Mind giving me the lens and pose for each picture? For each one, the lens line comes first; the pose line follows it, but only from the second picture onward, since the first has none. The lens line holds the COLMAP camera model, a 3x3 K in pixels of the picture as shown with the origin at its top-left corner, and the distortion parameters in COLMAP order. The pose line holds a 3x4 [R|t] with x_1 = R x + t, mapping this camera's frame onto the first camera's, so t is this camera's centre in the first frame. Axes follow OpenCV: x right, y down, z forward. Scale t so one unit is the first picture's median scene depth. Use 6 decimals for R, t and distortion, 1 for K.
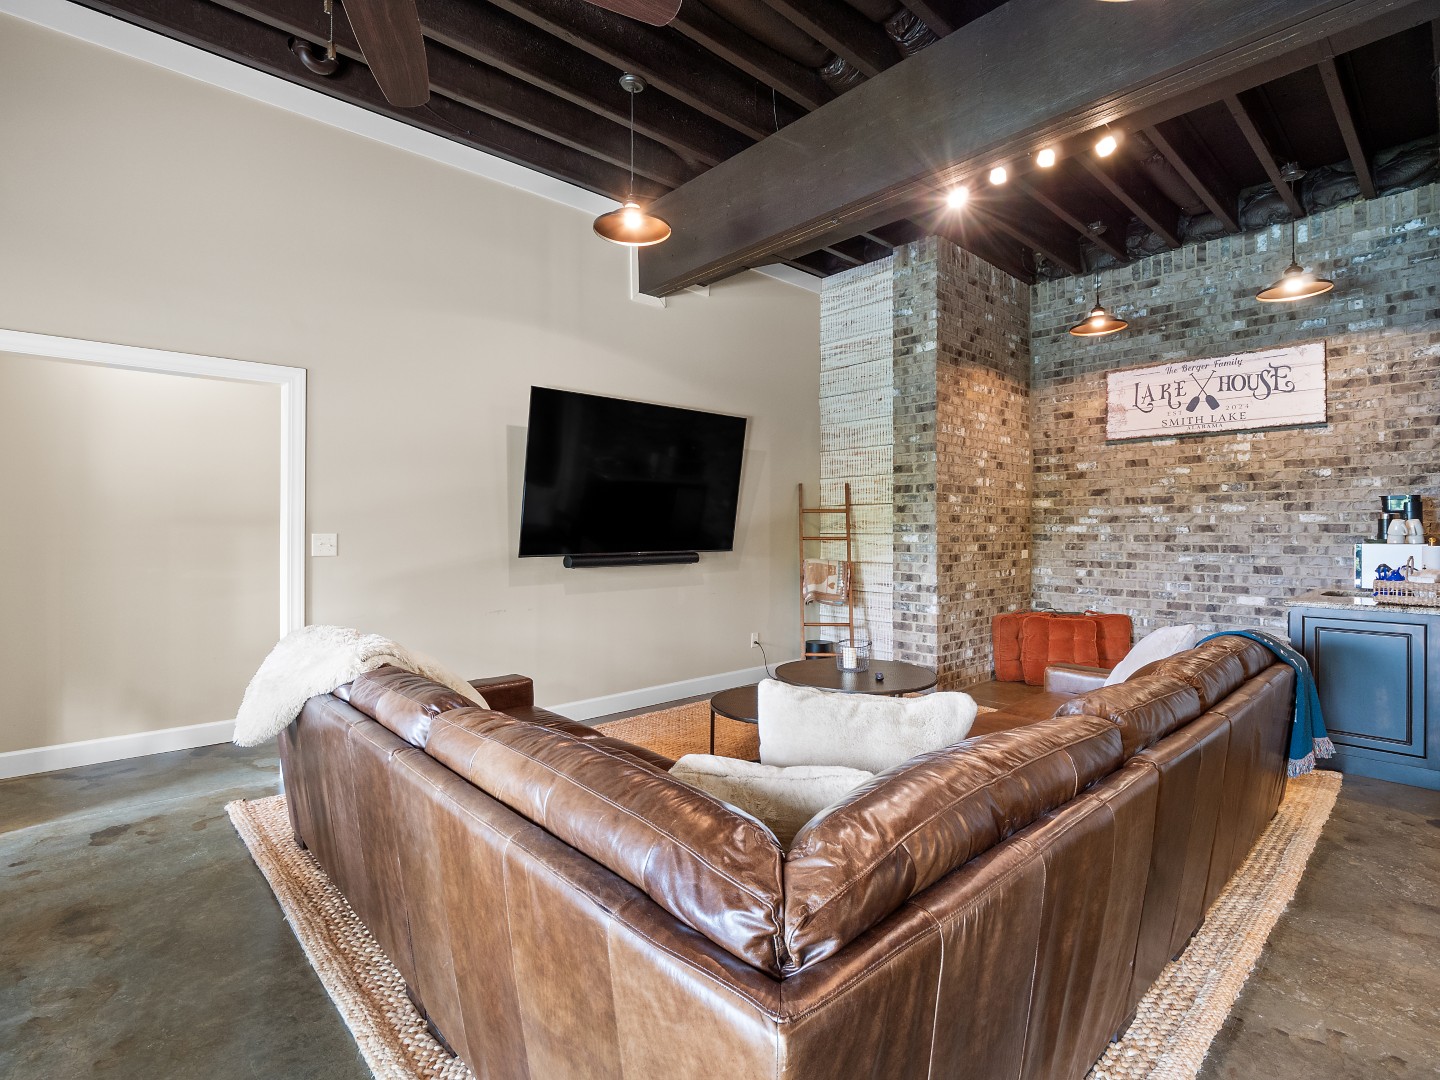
lens RADIAL K [[694.3, 0, 709.4], [0, 694.3, 530.8], [0, 0, 1]] dist [-0.014850, -0.001490]
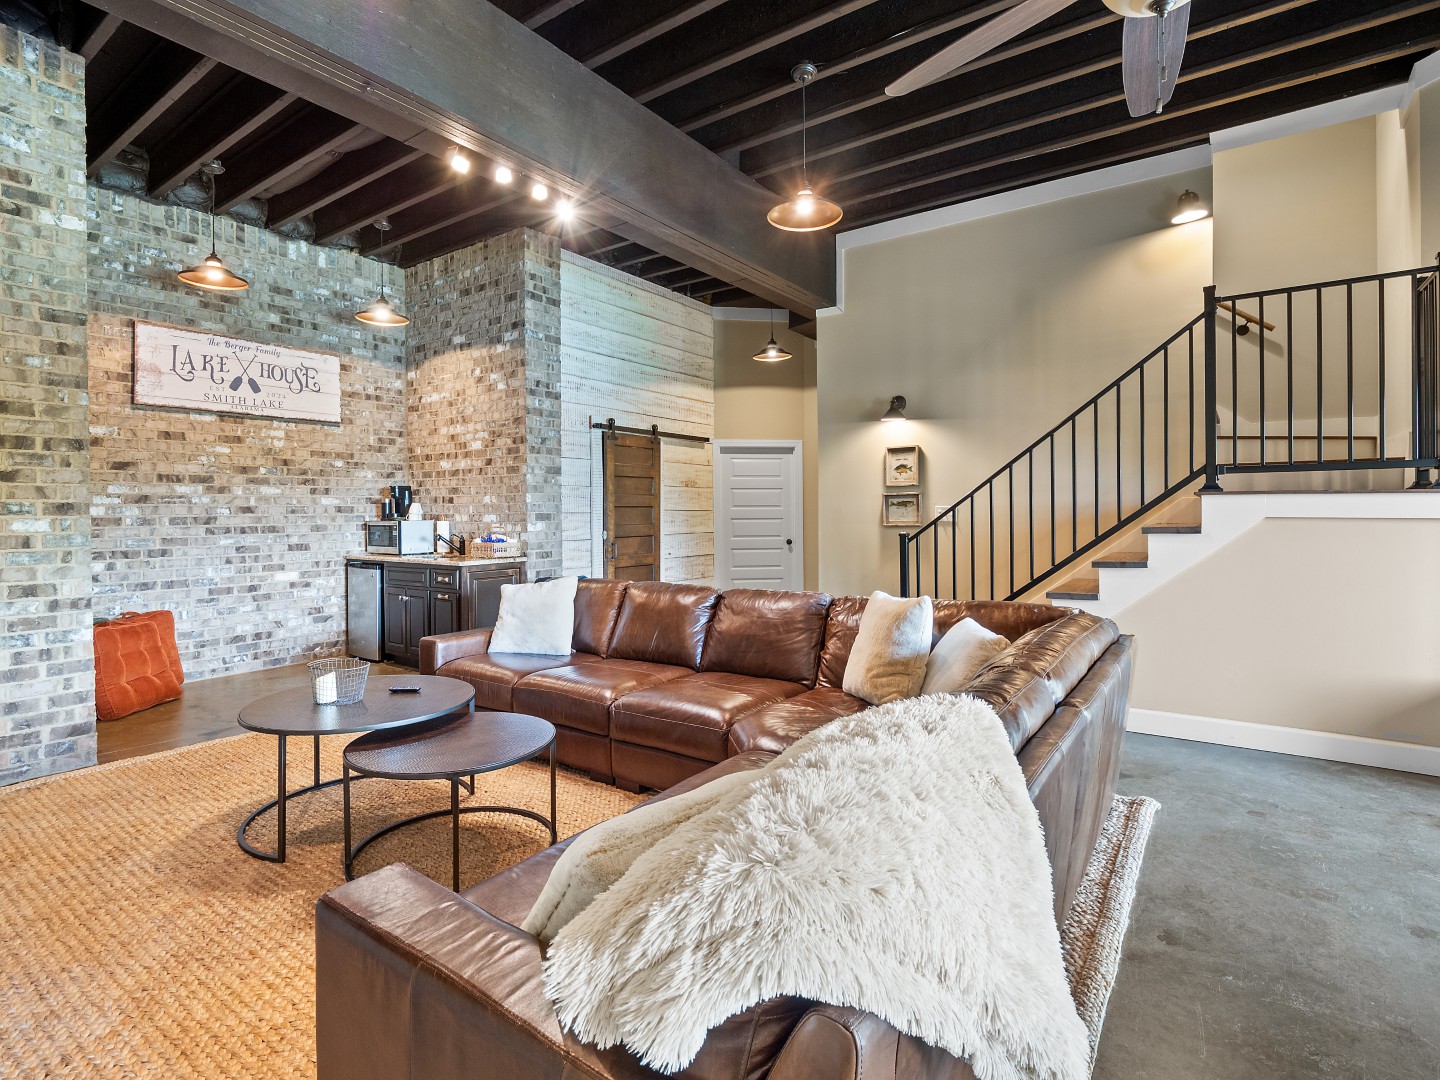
lens RADIAL K [[694.3, 0, 723.1], [0, 694.3, 518.5], [0, 0, 1]] dist [-0.014850, -0.001490]
pose [[-0.199383, -0.010317, 0.979867, -0.399764], [0.006395, 0.999910, 0.011830, 0.001409], [-0.979901, 0.008625, -0.199299, 0.515385]]
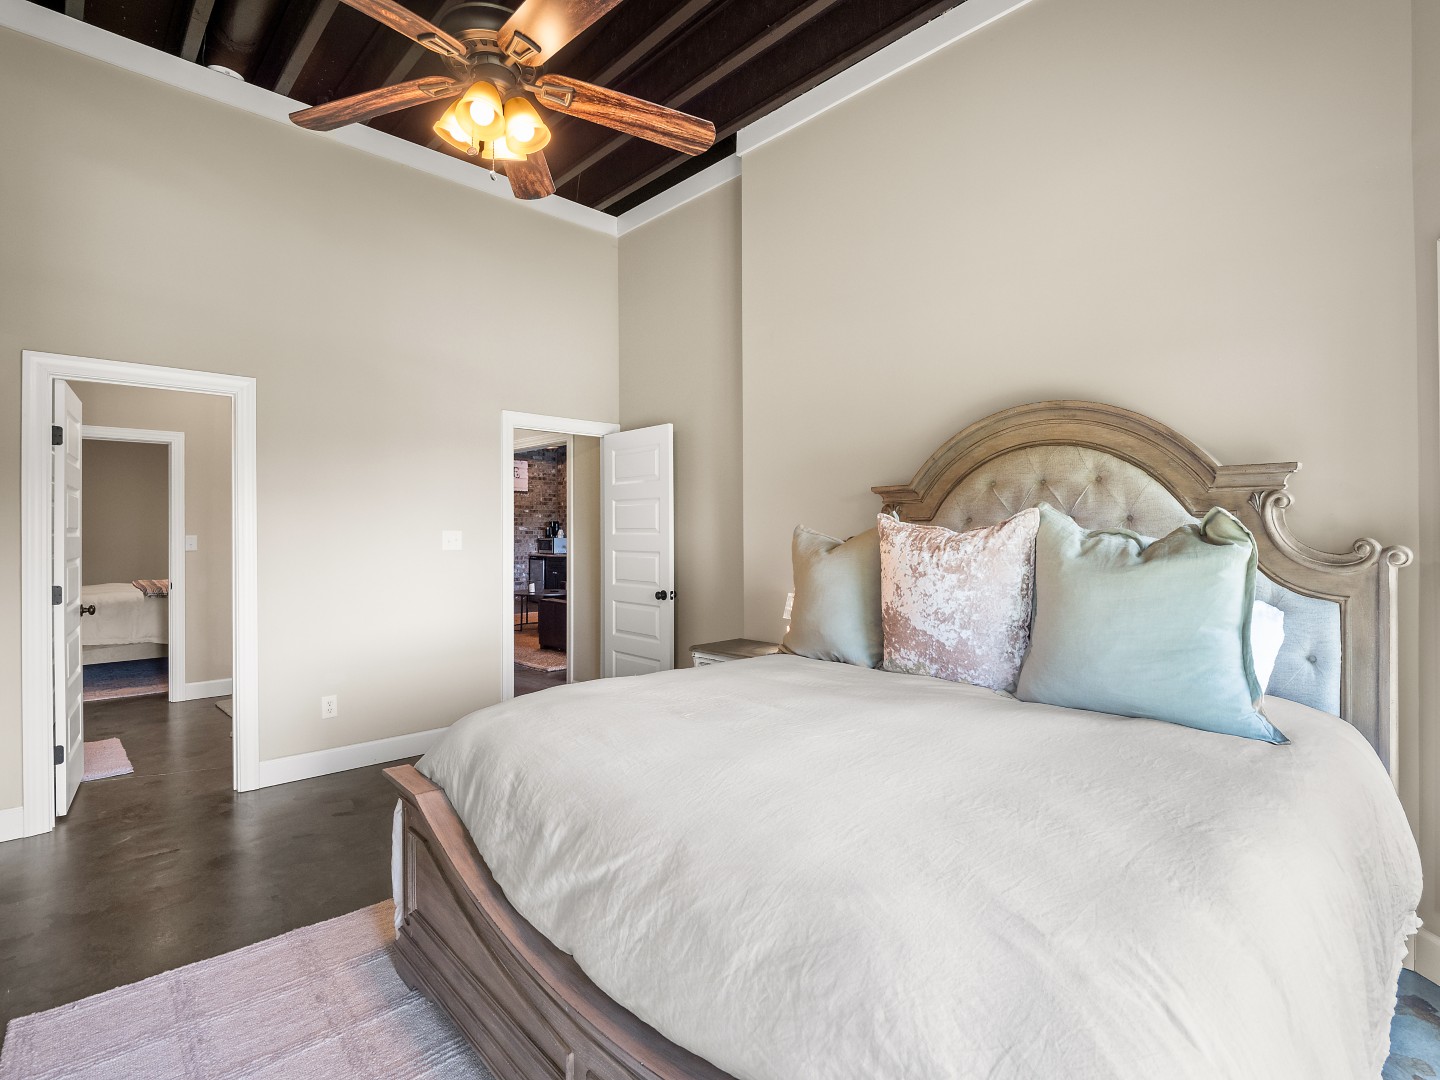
lens RADIAL K [[694.3, 0, 724.8], [0, 694.3, 535.2], [0, 0, 1]] dist [-0.014850, -0.001490]
pose [[-0.017432, 0.002502, 0.999845, -1.567428], [-0.003211, 0.999992, -0.002558, 0.009995], [-0.999843, -0.003255, -0.017424, 0.263674]]
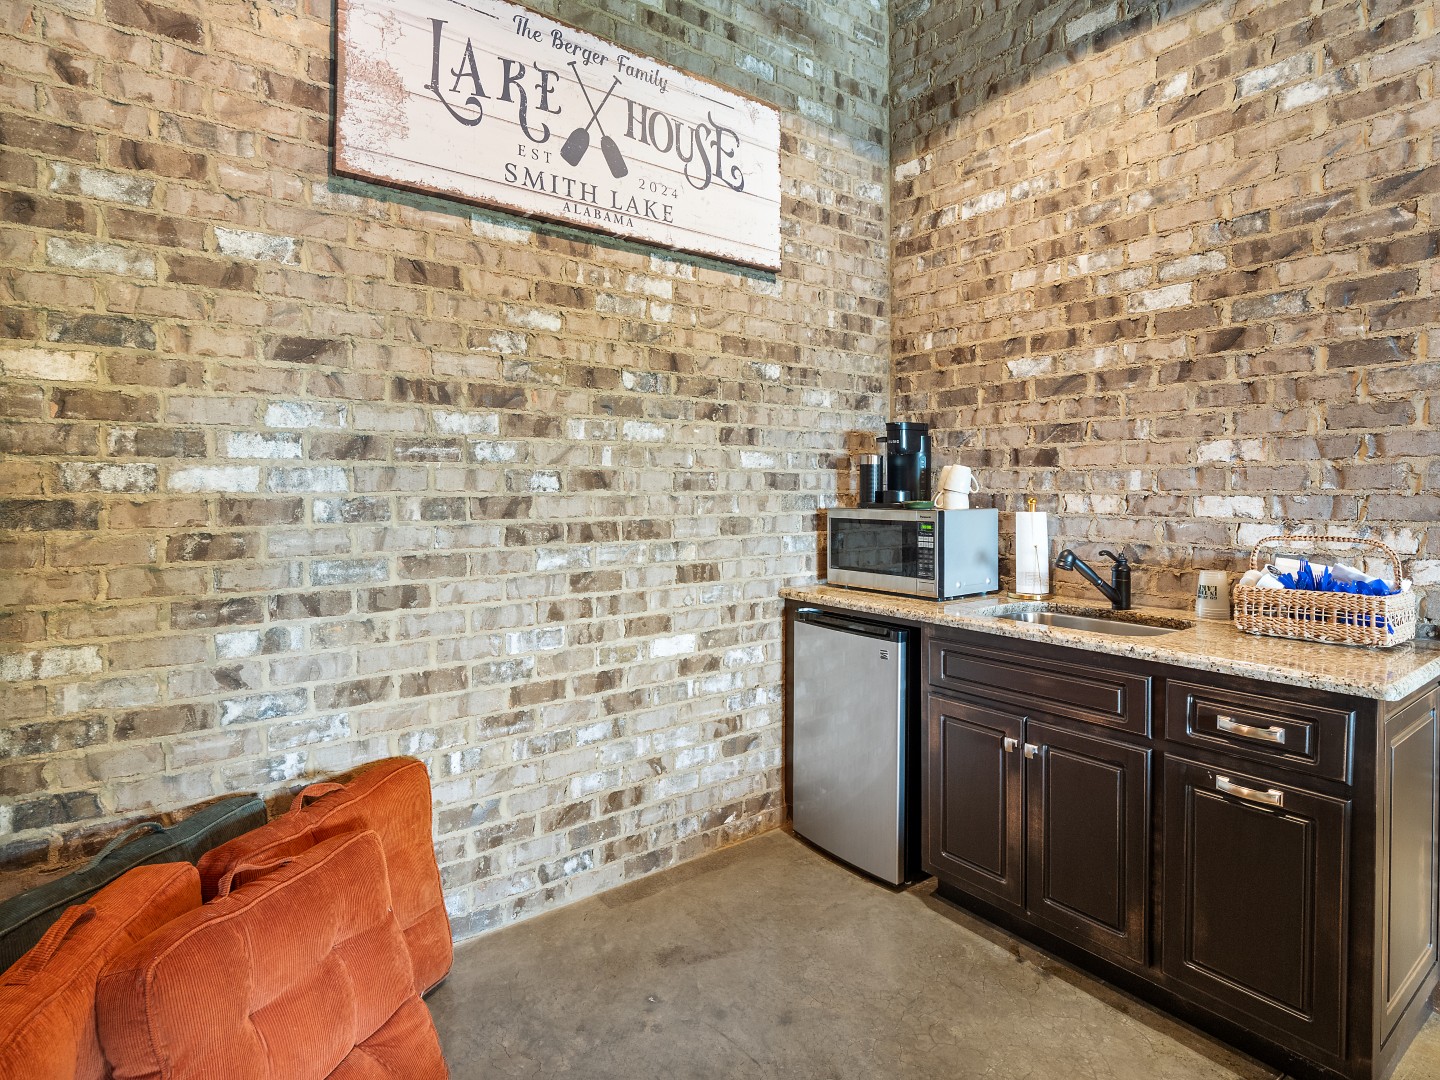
lens RADIAL K [[751.9, 0, 734.4], [0, 751.9, 498.2], [0, 0, 1]] dist [0.000515, -0.005885]
pose [[0.106603, -0.014097, 0.994202, 0.303701], [0.001575, 0.999901, 0.014009, 0.001042], [-0.994300, 0.000072, 0.106614, 0.869305]]
